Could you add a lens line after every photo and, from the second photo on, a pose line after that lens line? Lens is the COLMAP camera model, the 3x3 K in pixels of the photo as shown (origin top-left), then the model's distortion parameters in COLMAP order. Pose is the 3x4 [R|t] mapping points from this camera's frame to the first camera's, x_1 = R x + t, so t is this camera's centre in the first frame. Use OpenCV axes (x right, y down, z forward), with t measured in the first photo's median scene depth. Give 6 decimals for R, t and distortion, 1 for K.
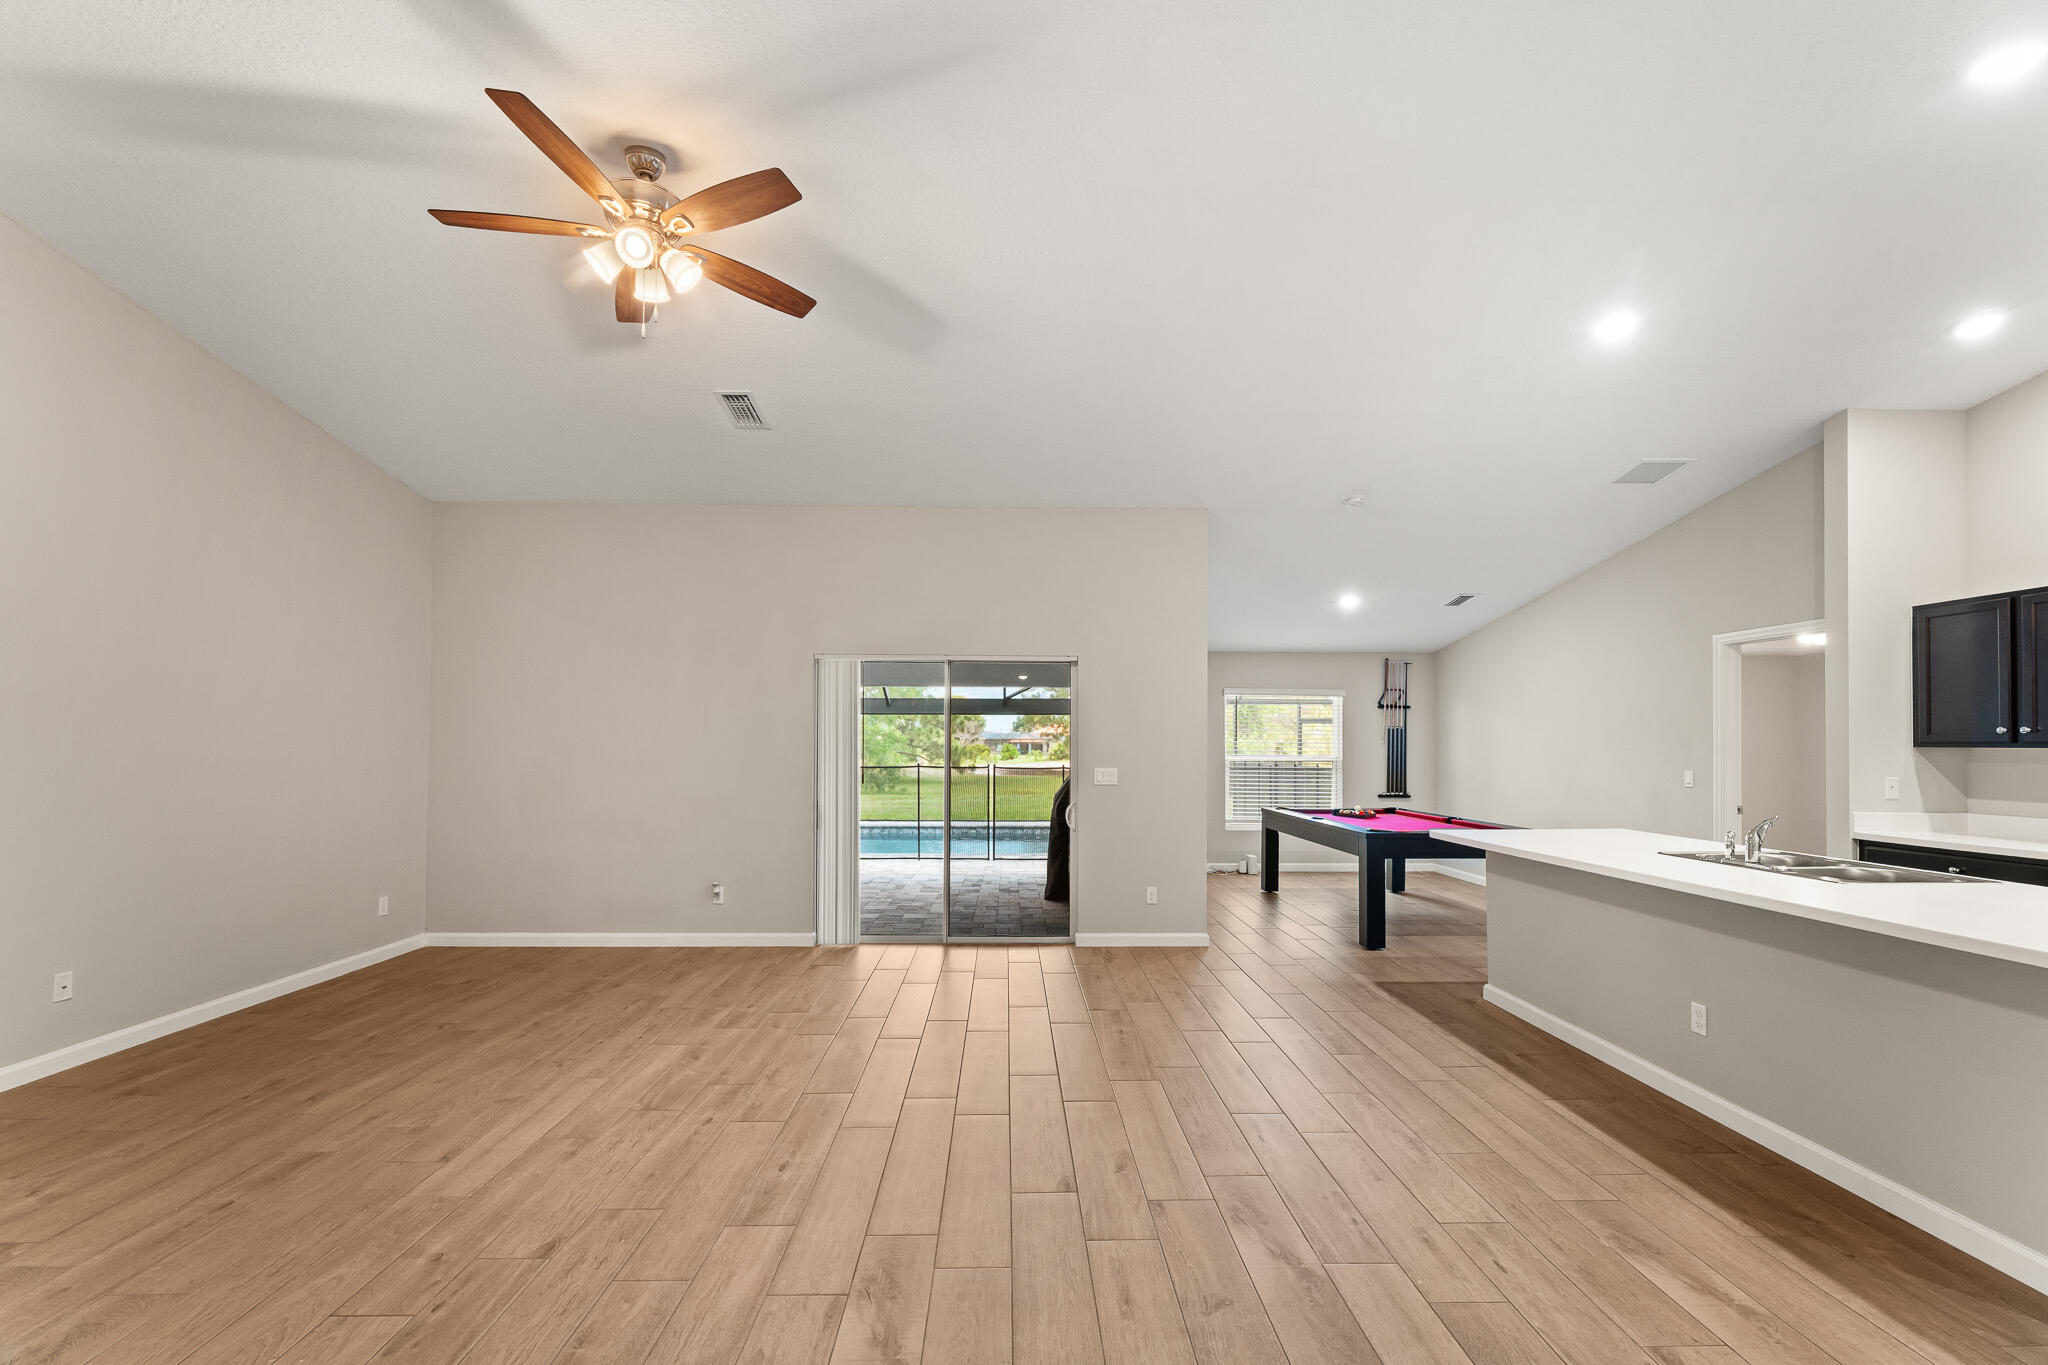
lens RADIAL K [[836.7, 0, 1027.3], [0, 836.7, 743.0], [0, 0, 1]] dist [-0.000475, 0.000022]
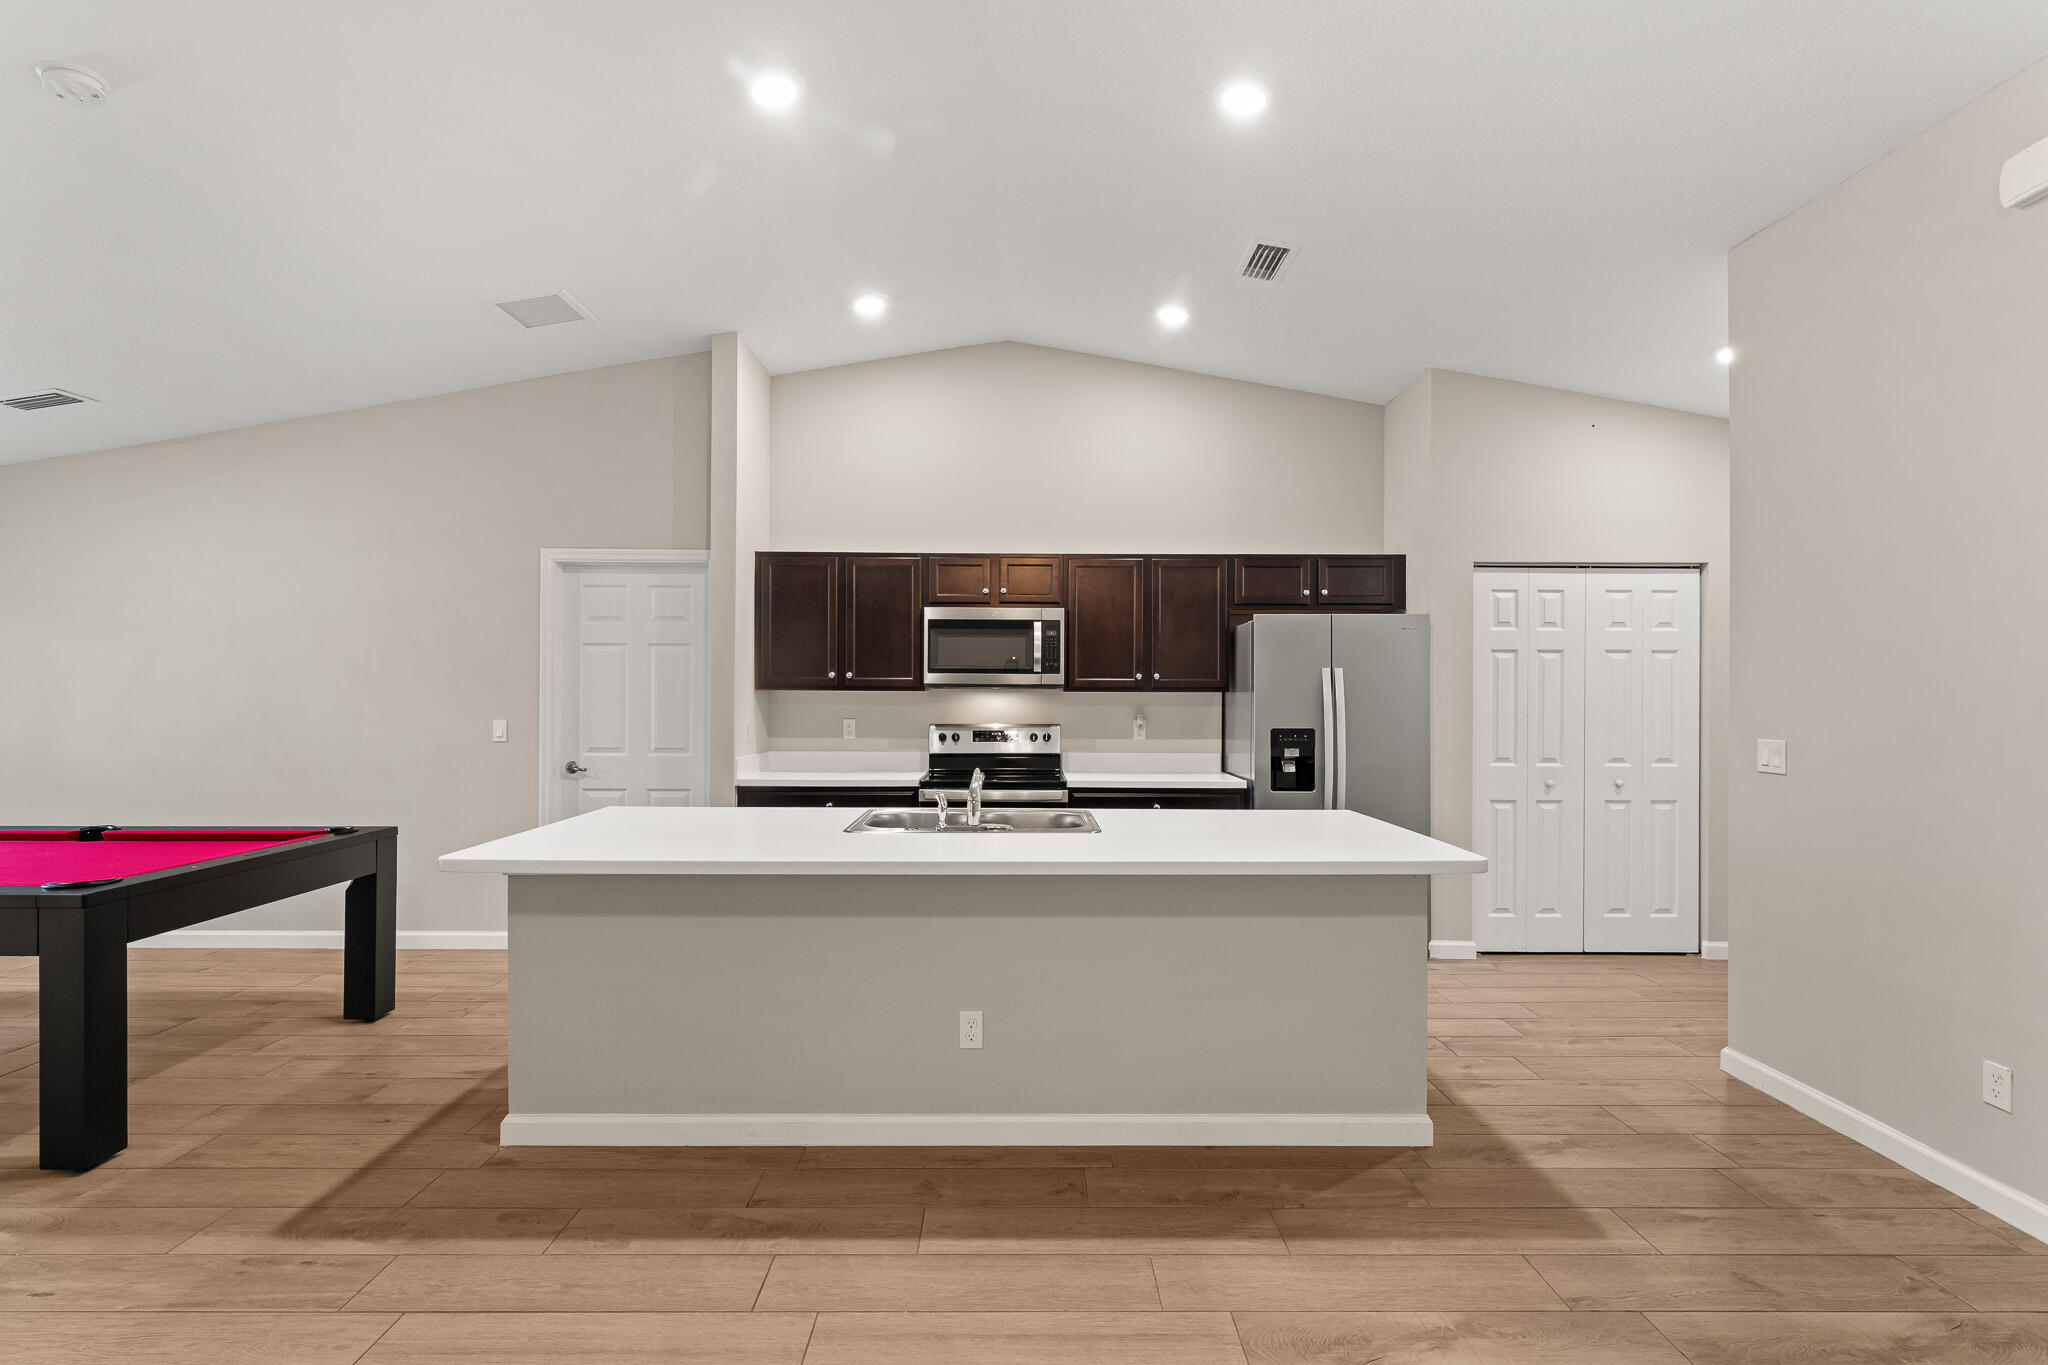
lens RADIAL K [[923.6, 0, 1023.2], [0, 923.6, 693.3], [0, 0, 1]] dist [-0.000734, -0.000409]
pose [[0.020486, -0.004959, 0.999778, -0.059978], [-0.007644, 0.999958, 0.005117, 0.000574], [-0.999761, -0.007748, 0.020447, 0.679518]]
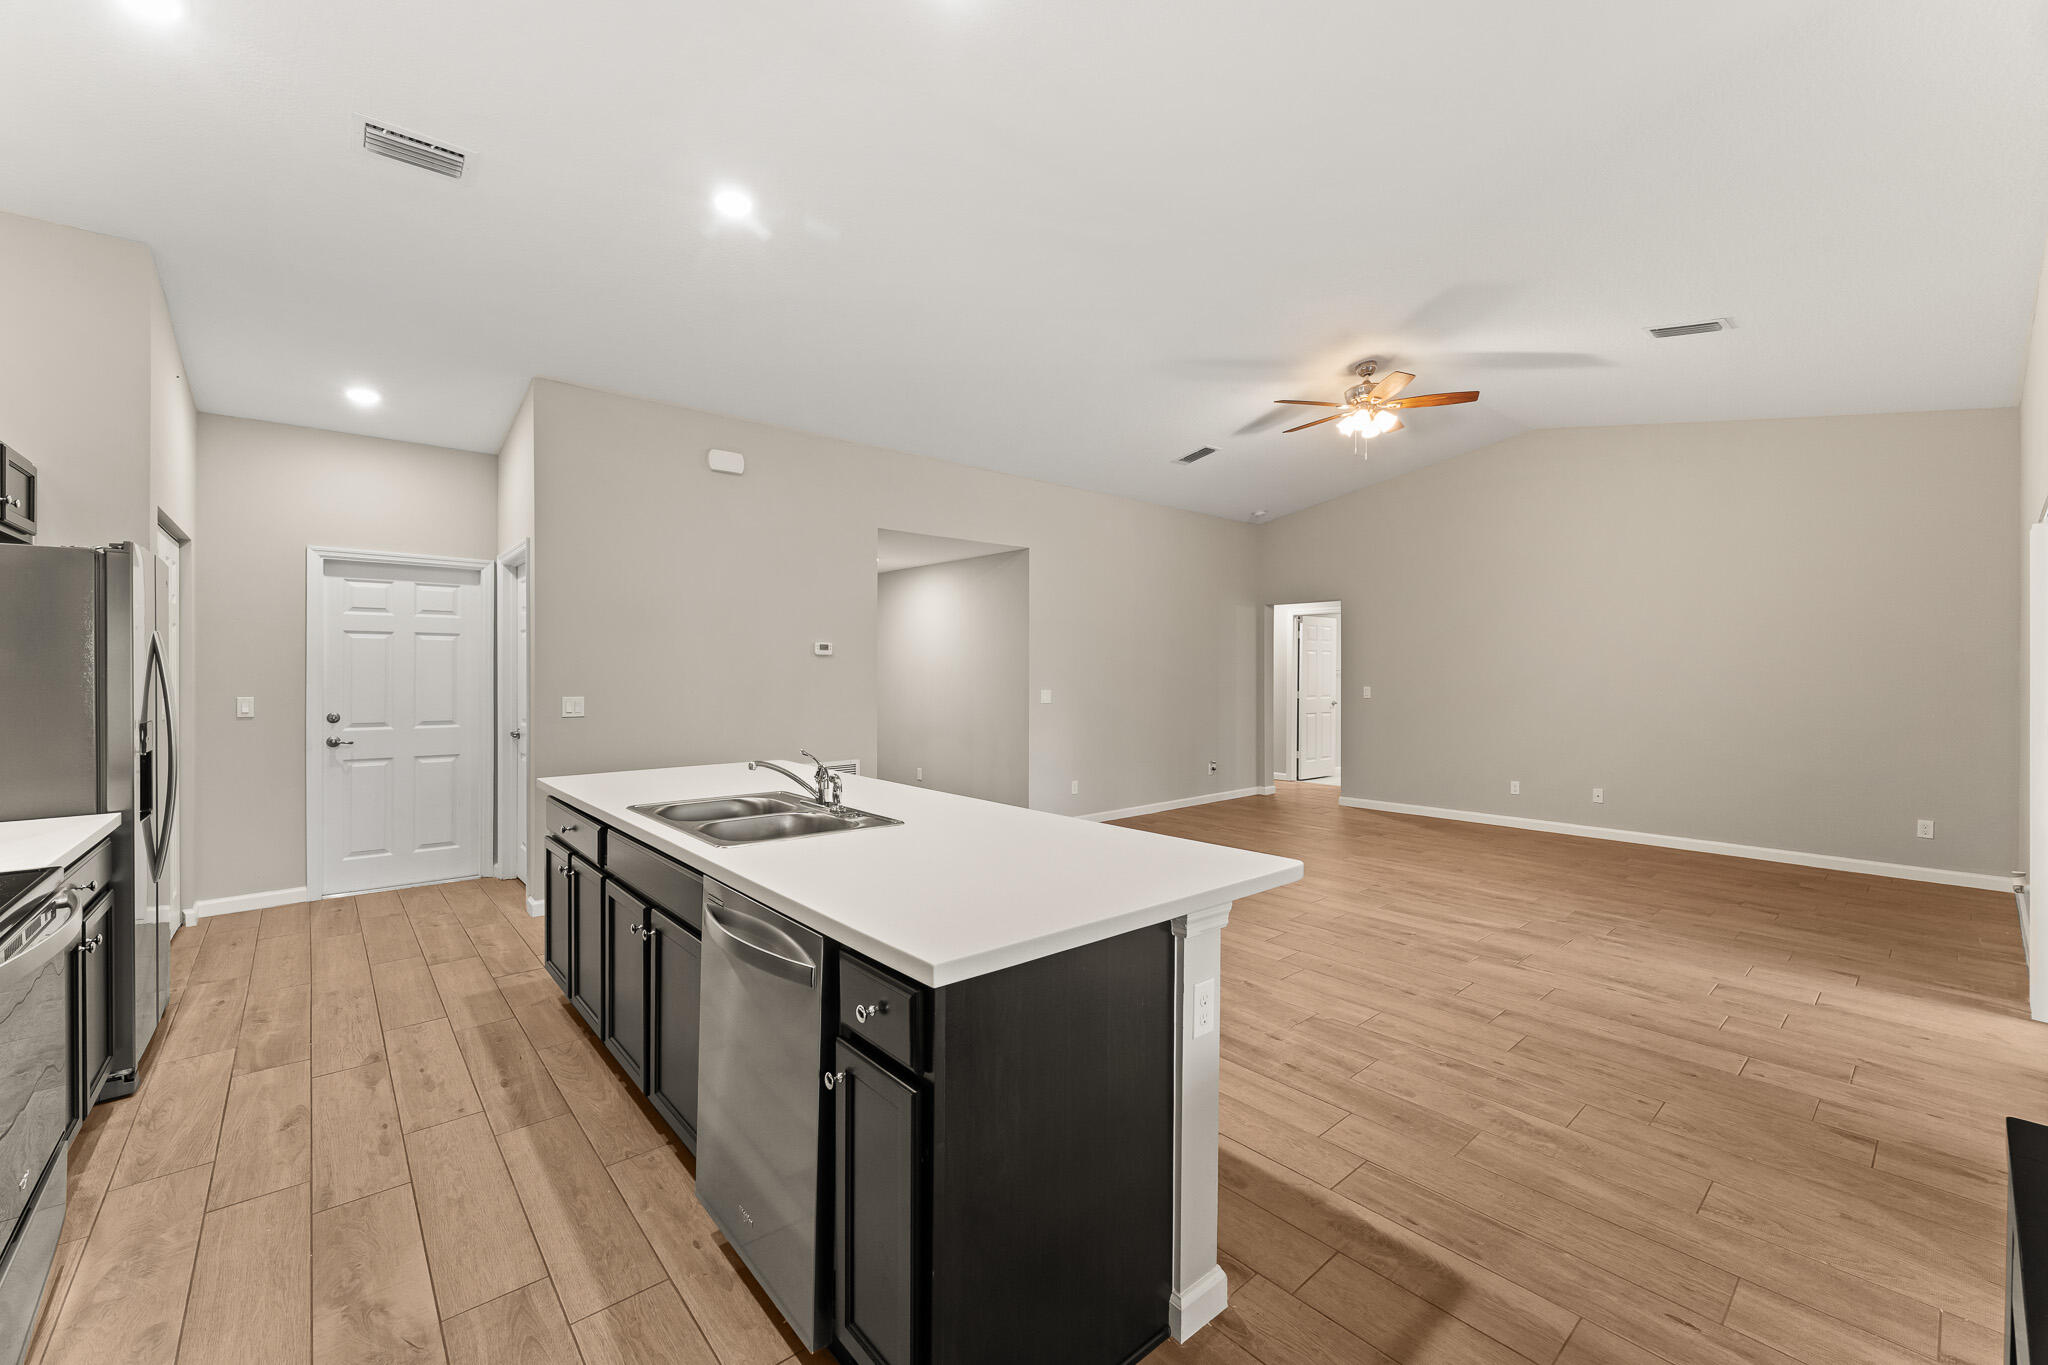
lens RADIAL K [[833.1, 0, 1012.3], [0, 833.1, 673.2], [0, 0, 1]] dist [0.001388, -0.000181]
pose [[-0.774936, -0.002860, -0.632034, 0.922800], [-0.001846, 0.999996, -0.002261, 0.007439], [0.632037, -0.000585, -0.774938, 1.310409]]
